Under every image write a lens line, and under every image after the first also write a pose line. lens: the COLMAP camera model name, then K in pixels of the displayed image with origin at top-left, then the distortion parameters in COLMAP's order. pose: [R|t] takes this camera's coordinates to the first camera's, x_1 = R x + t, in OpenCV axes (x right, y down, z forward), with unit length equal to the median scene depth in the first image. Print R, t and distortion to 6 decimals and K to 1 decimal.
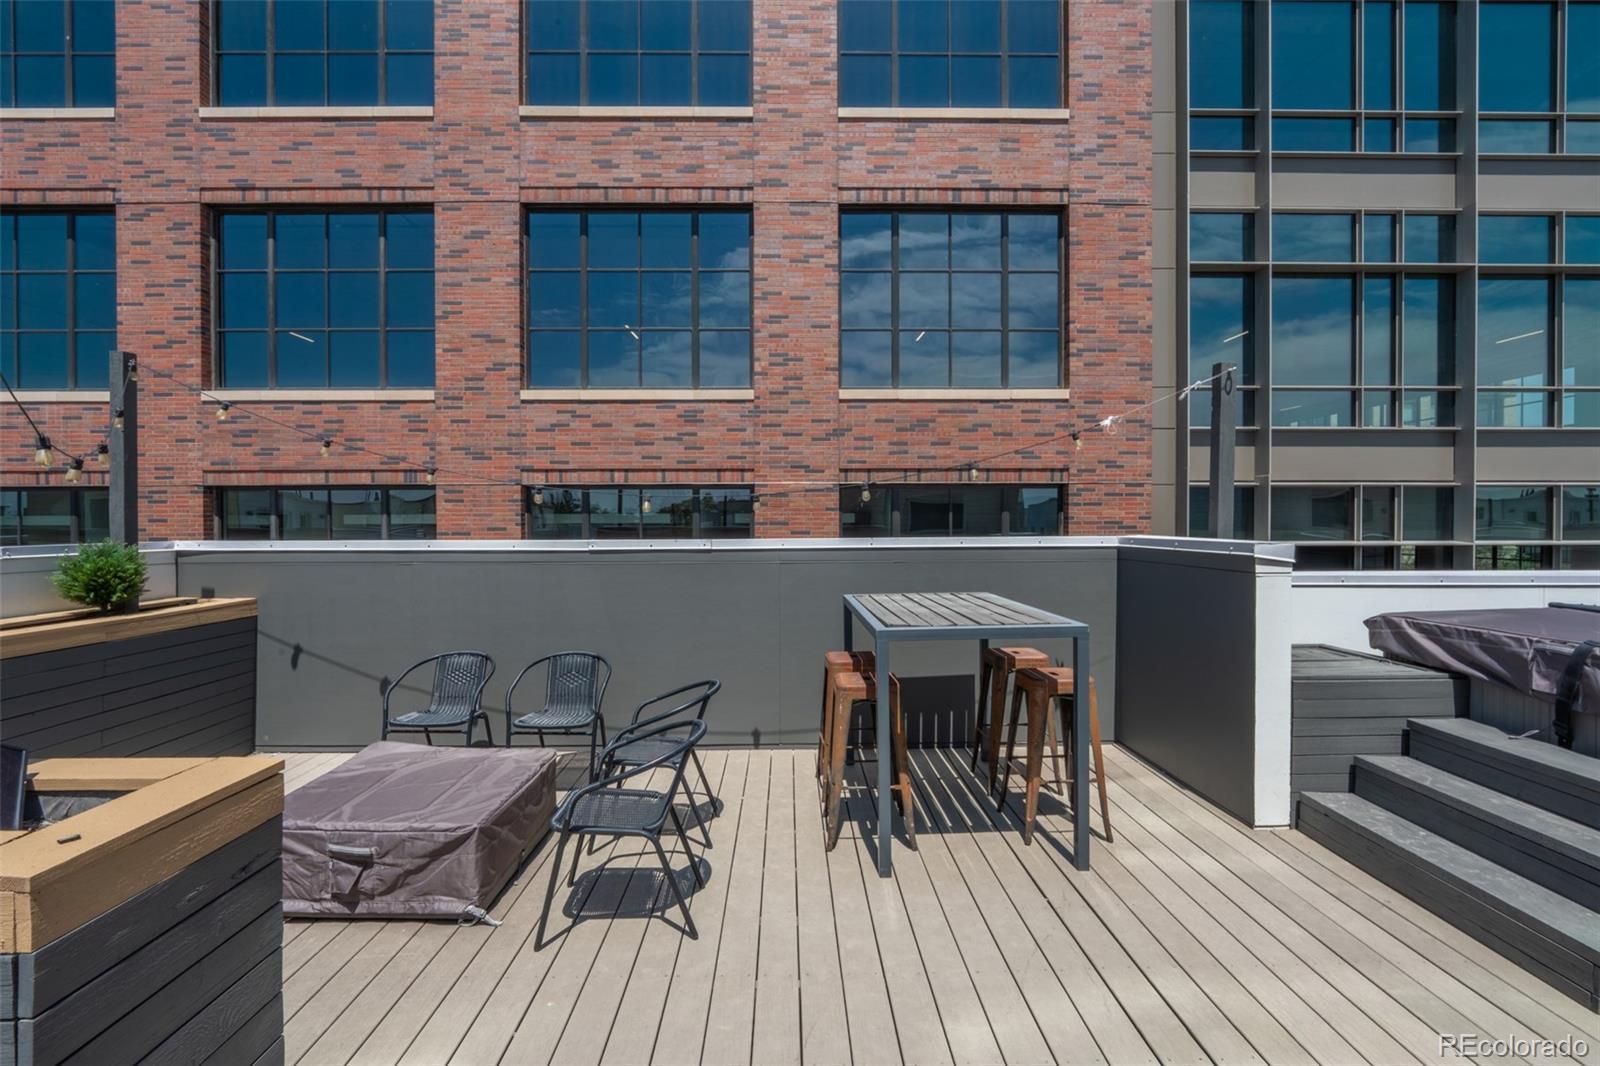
lens RADIAL K [[729.7, 0, 800.0], [0, 729.7, 533.0], [0, 0, 1]] dist [-0.005615, 0.000375]
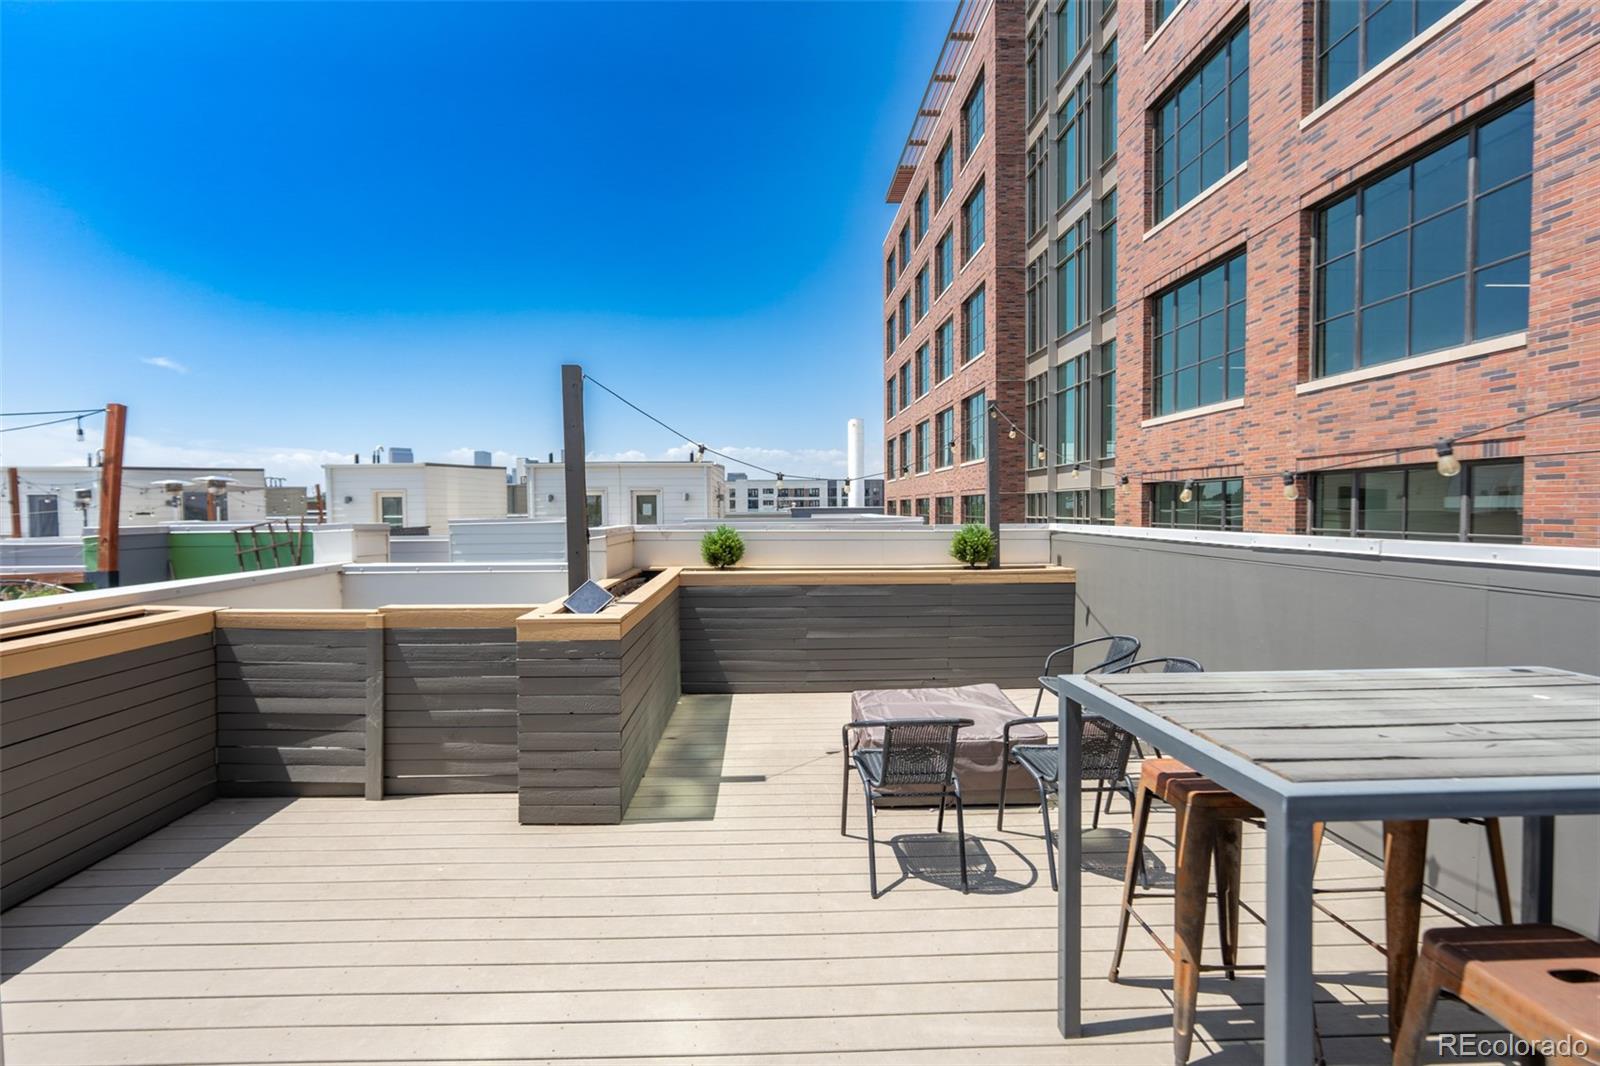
lens RADIAL K [[722.8, 0, 800.0], [0, 722.8, 533.0], [0, 0, 1]] dist [0.000679, 0.000331]
pose [[0.021919, 0.037431, -0.999059, 0.472583], [-0.008306, 0.999271, 0.037257, -0.015954], [0.999725, 0.007481, 0.022214, 0.441071]]
